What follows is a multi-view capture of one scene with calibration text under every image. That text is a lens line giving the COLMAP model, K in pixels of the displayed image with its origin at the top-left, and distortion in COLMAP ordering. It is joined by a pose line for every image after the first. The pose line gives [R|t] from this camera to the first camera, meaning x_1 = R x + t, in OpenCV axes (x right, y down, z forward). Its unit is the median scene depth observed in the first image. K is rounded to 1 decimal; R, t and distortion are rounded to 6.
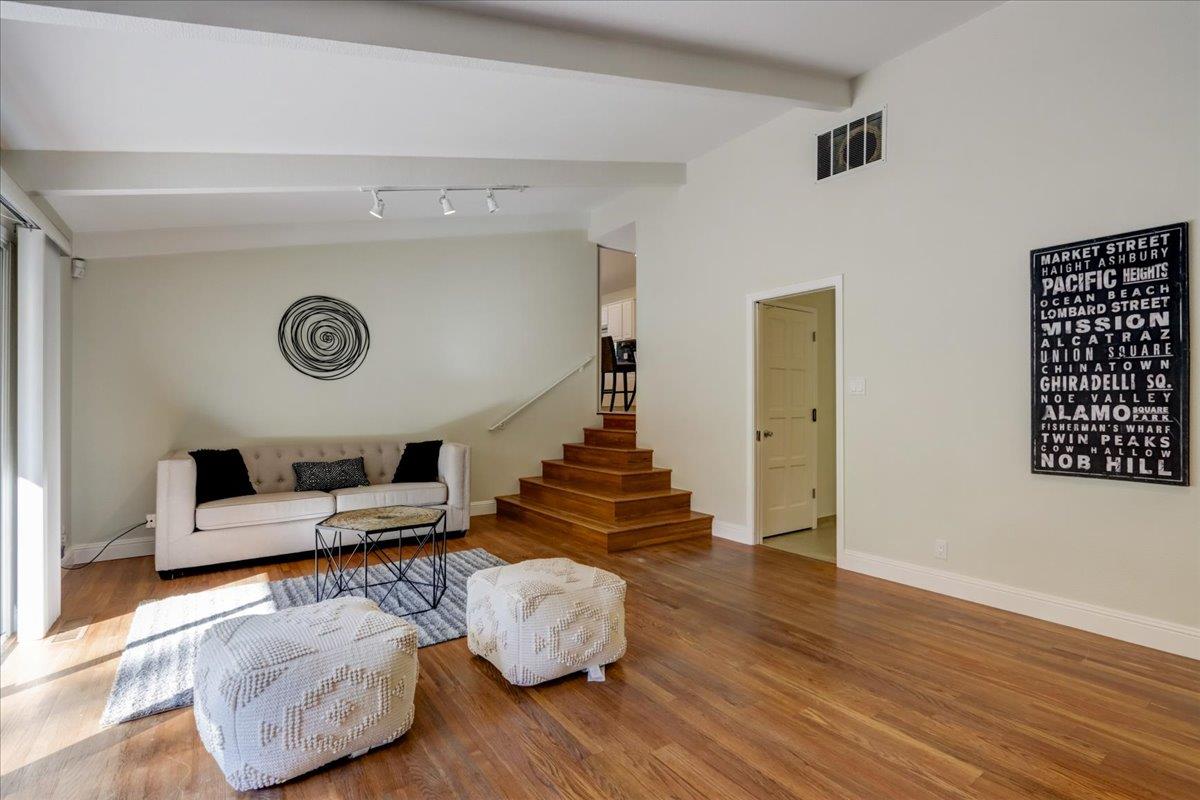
lens RADIAL K [[563.0, 0, 604.1], [0, 563.0, 403.5], [0, 0, 1]] dist [-0.013178, 0.000916]
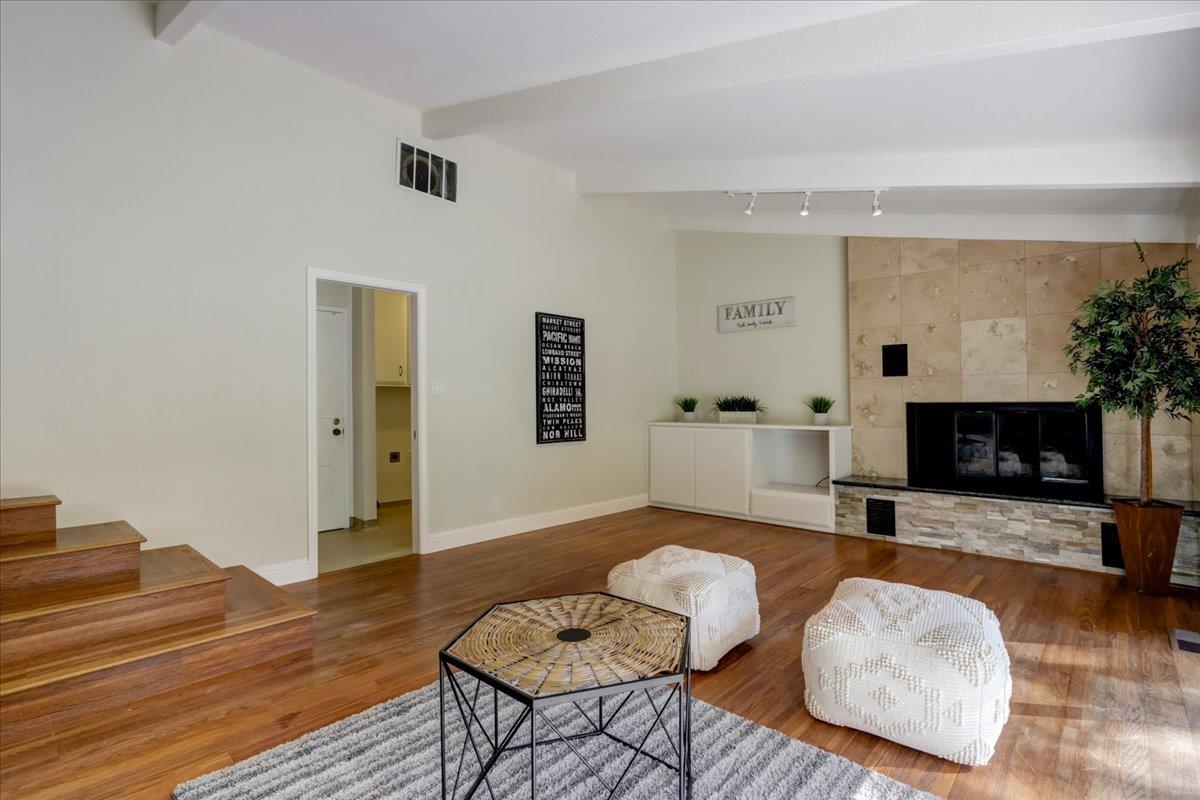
lens RADIAL K [[563.0, 0, 606.6], [0, 563.0, 396.3], [0, 0, 1]] dist [-0.013178, 0.000916]
pose [[-0.209072, 0.011753, 0.977830, -0.976417], [0.005364, 0.999927, -0.010872, 0.000692], [-0.977886, 0.002972, -0.209119, 1.194793]]
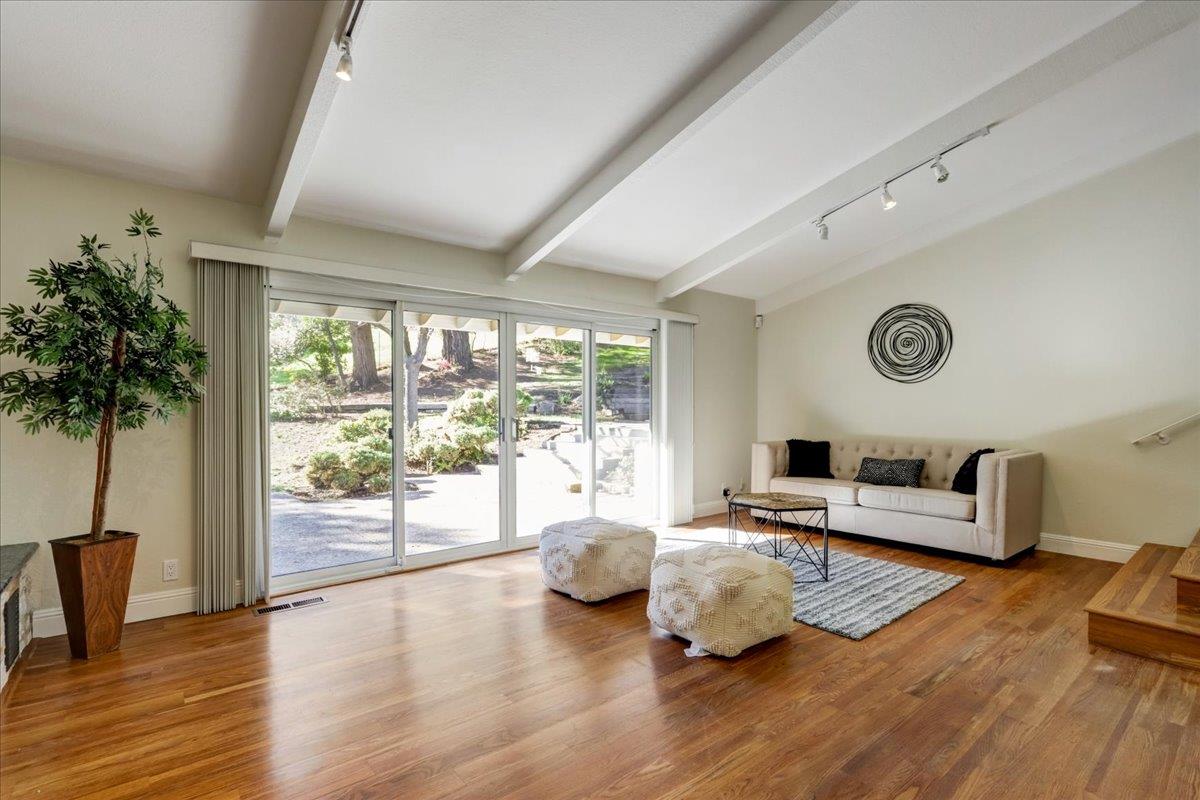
lens RADIAL K [[563.0, 0, 602.4], [0, 563.0, 409.0], [0, 0, 1]] dist [-0.013178, 0.000916]
pose [[0.059104, 0.006773, -0.998229, 0.874438], [0.000301, 0.999977, 0.006803, -0.001667], [0.998252, -0.000702, 0.059100, 0.612702]]
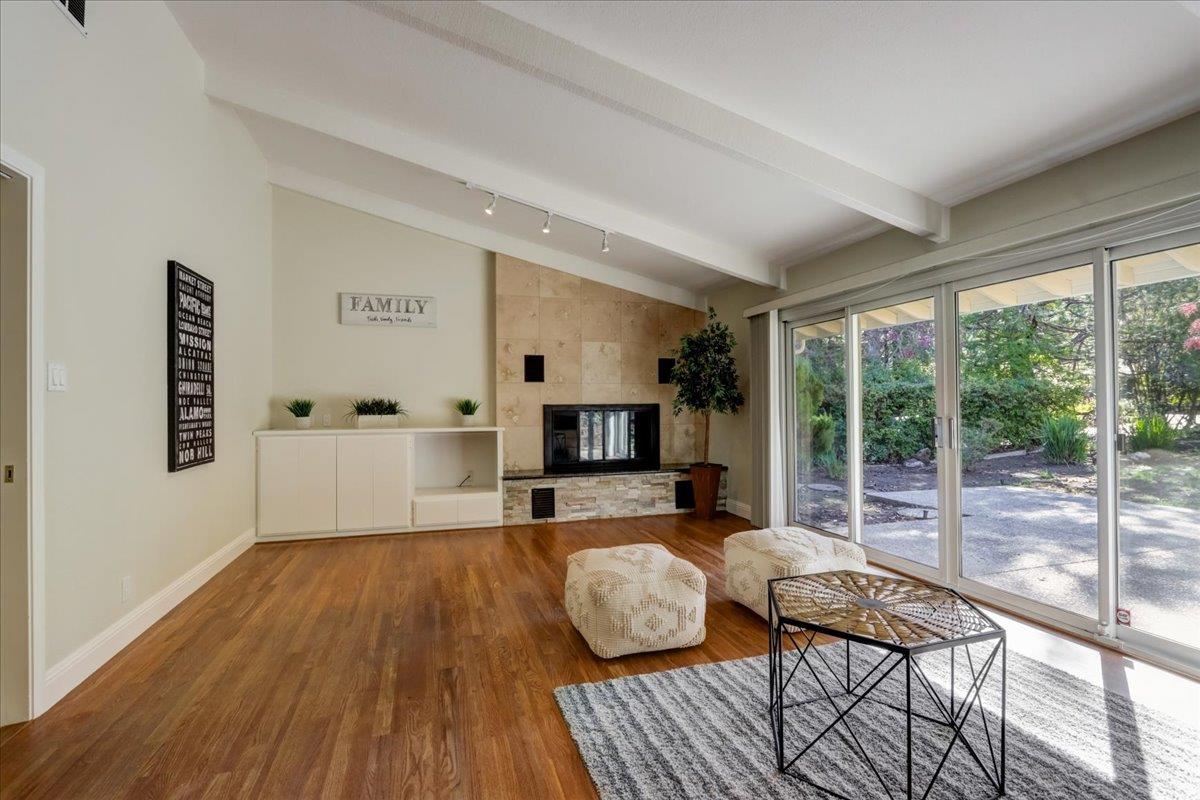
lens RADIAL K [[563.0, 0, 600.7], [0, 563.0, 394.6], [0, 0, 1]] dist [-0.013178, 0.000916]
pose [[-0.948605, 0.009739, 0.316314, -0.344713], [0.006032, 0.999901, -0.012696, -0.003058], [-0.316407, -0.010135, -0.948570, 1.807155]]
